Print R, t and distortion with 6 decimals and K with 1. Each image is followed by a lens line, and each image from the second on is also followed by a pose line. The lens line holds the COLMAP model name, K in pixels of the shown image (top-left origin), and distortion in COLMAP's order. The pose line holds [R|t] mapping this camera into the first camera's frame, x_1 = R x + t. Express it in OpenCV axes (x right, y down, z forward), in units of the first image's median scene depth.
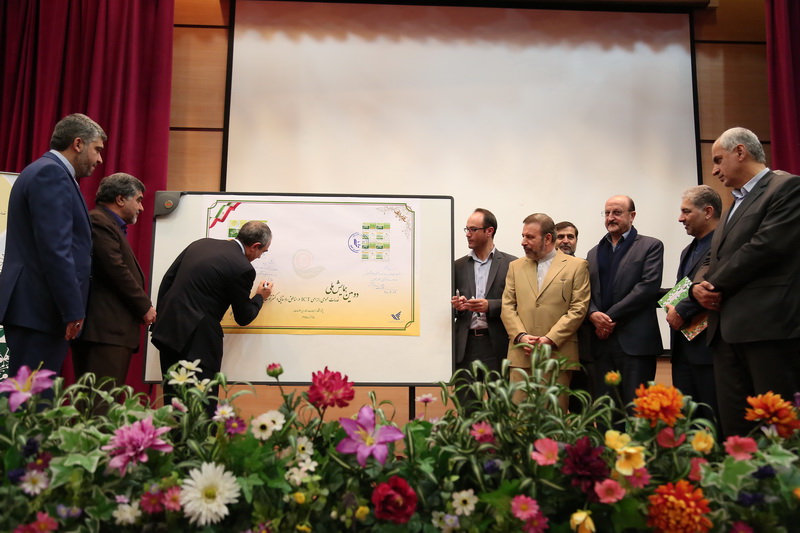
lens RADIAL K [[737.3, 0, 400.0], [0, 737.3, 266.5], [0, 0, 1]] dist [0.010438, 0.026502]
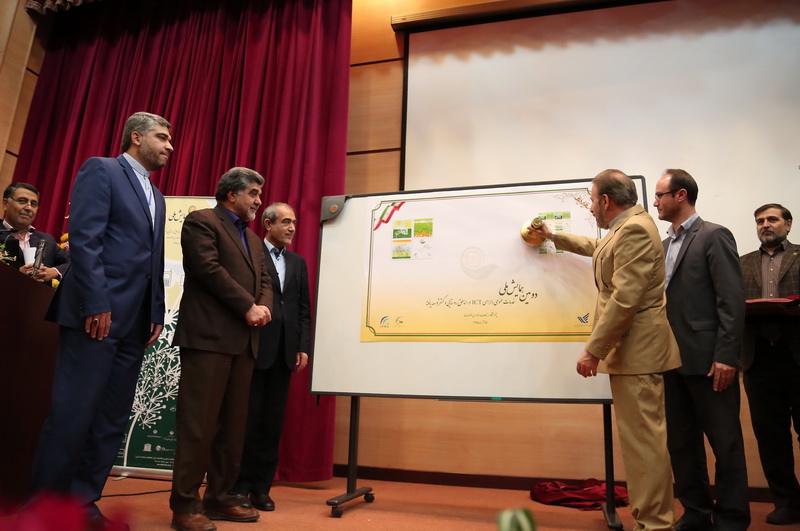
lens RADIAL K [[554.5, 0, 400.0], [0, 554.5, 265.5], [0, 0, 1]] dist [-0.123127, 0.055896]
pose [[0.951844, -0.048416, -0.302735, -0.010500], [0.031600, 0.997686, -0.060205, 0.031530], [0.304949, 0.047739, 0.951171, 0.283219]]
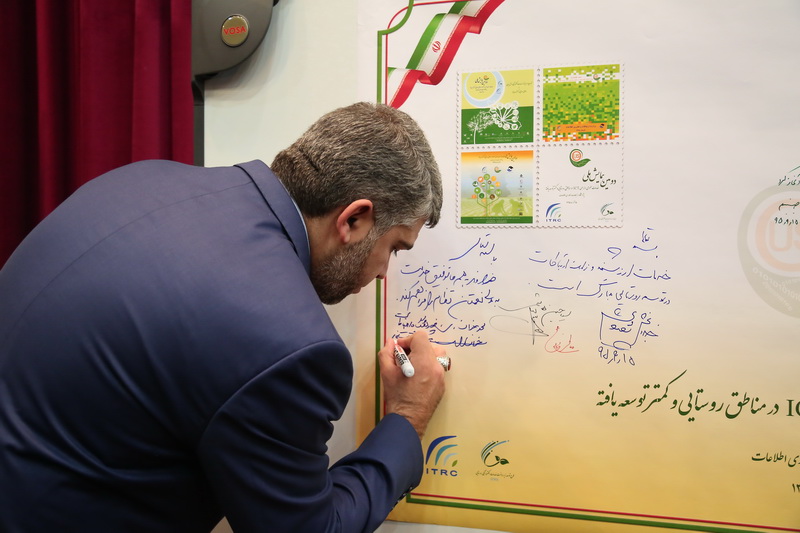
lens RADIAL K [[737.3, 0, 400.0], [0, 737.3, 266.5], [0, 0, 1]] dist [0.010438, 0.026502]
pose [[0.954010, 0.003457, -0.299755, -0.150089], [0.058676, 0.978438, 0.198029, -0.042445], [0.293976, -0.206510, 0.933237, 0.636292]]
